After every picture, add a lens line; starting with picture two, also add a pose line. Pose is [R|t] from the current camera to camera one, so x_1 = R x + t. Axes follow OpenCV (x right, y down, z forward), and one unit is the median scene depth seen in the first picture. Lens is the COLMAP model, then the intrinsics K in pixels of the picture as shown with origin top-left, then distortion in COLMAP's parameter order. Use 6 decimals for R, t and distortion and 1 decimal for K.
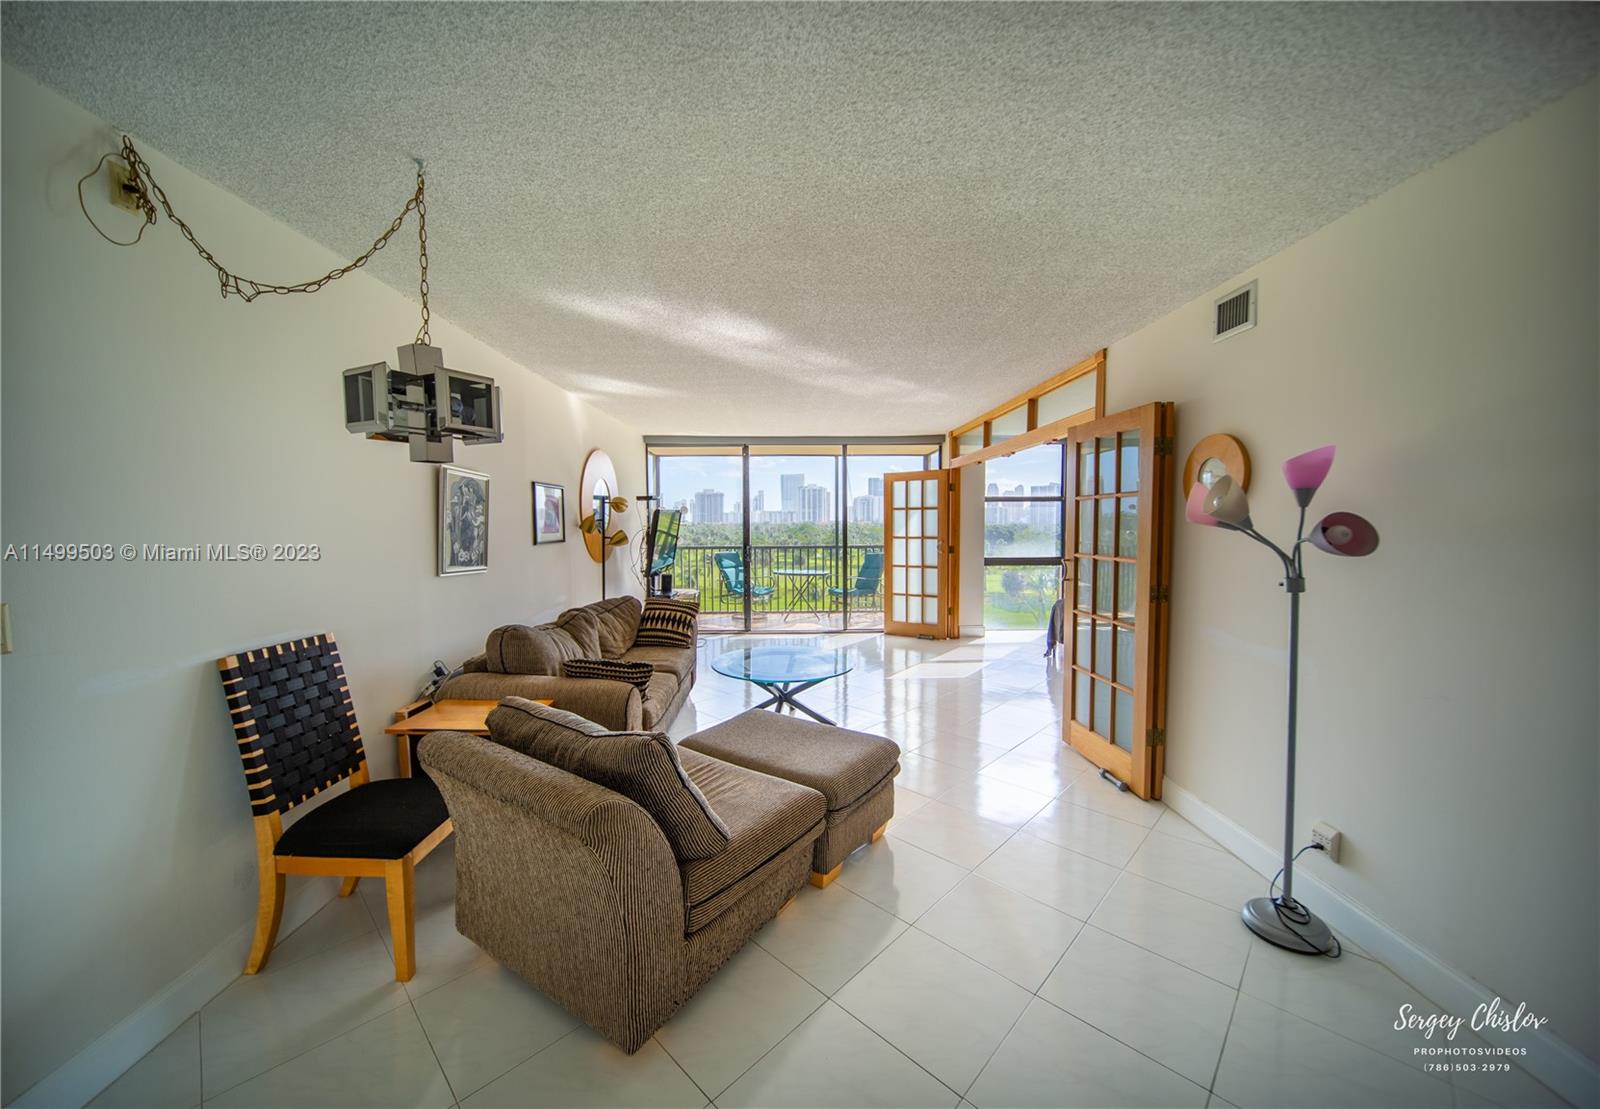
lens RADIAL K [[592.3, 0, 800.0], [0, 592.3, 554.5], [0, 0, 1]] dist [0.000453, 0.000019]
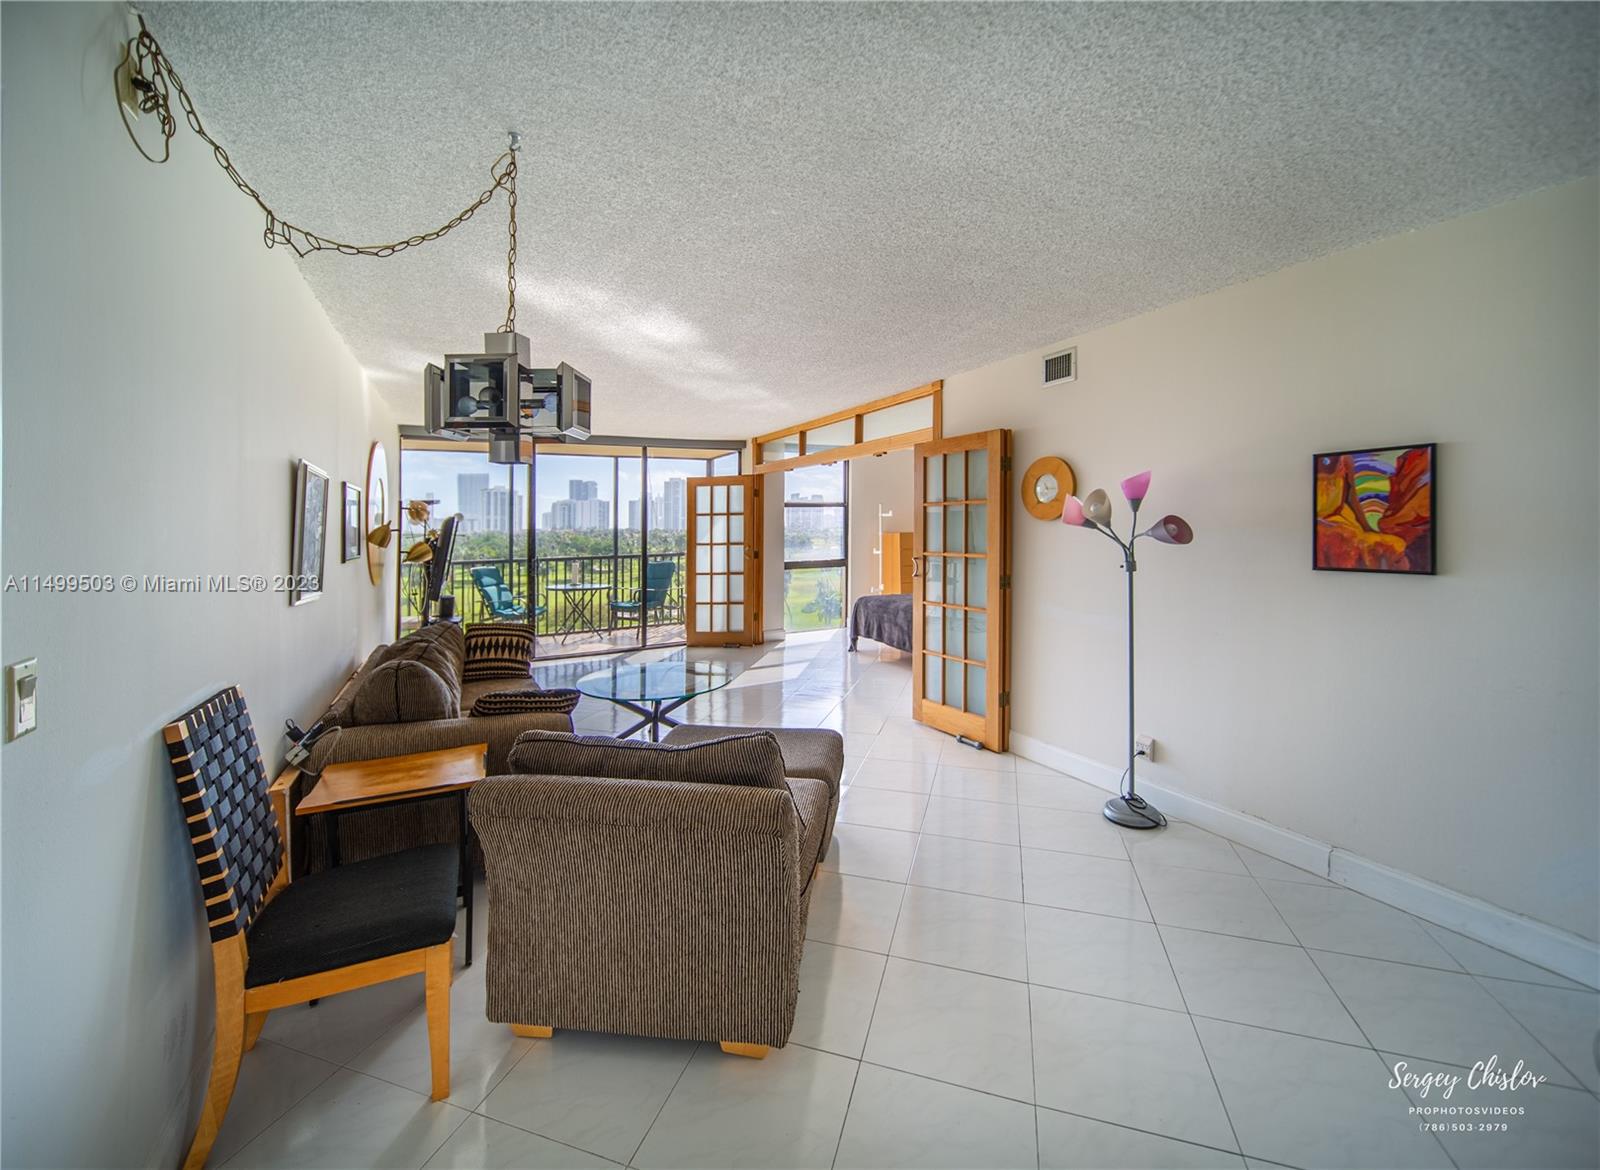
lens RADIAL K [[647.3, 0, 797.7], [0, 647.3, 534.3], [0, 0, 1]] dist [-0.000372, 0.000063]
pose [[0.895365, -0.017531, 0.444987, -0.323637], [0.038110, 0.998576, -0.037340, 0.001042], [-0.443699, 0.050391, 0.894758, -0.022930]]
